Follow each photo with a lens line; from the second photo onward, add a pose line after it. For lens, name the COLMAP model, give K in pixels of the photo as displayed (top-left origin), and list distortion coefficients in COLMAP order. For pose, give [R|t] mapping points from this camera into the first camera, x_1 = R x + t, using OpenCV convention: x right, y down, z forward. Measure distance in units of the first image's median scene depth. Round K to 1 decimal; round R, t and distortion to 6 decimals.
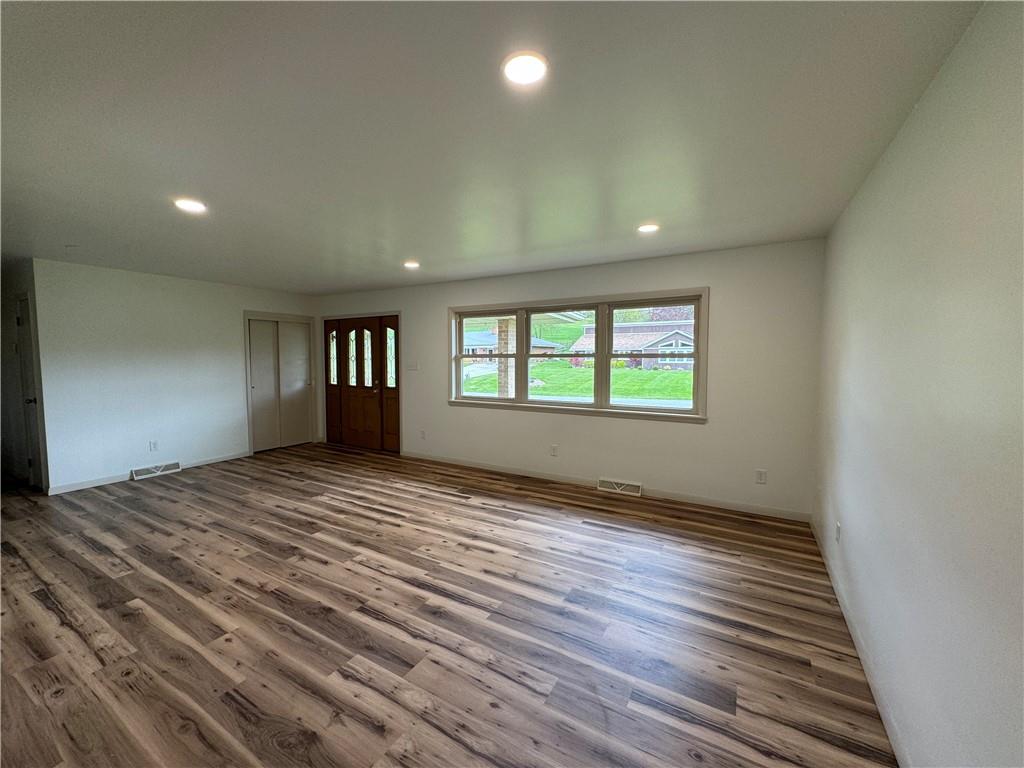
lens RADIAL K [[410.5, 0, 514.0], [0, 410.5, 389.0], [0, 0, 1]] dist [-0.004207, 0.001073]
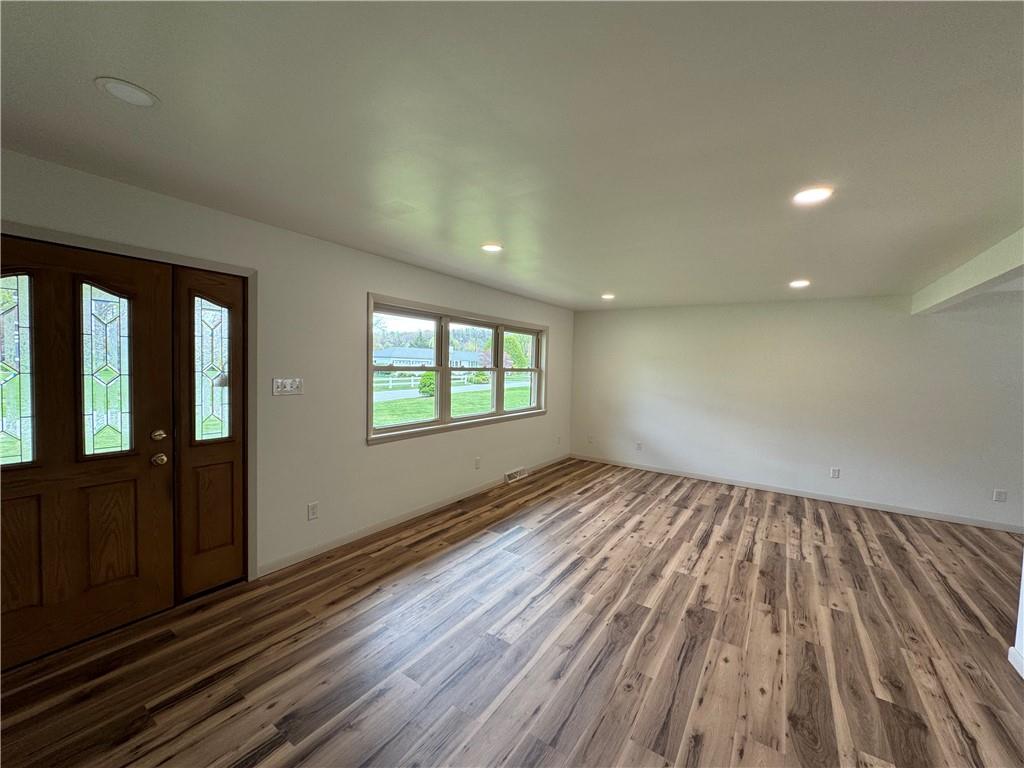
lens RADIAL K [[410.5, 0, 514.0], [0, 410.5, 378.8], [0, 0, 1]] dist [-0.004207, 0.001073]
pose [[0.061477, -0.032088, 0.997593, -1.393202], [0.049259, 0.998363, 0.029077, -0.126296], [-0.996892, 0.047353, 0.062957, 1.304798]]
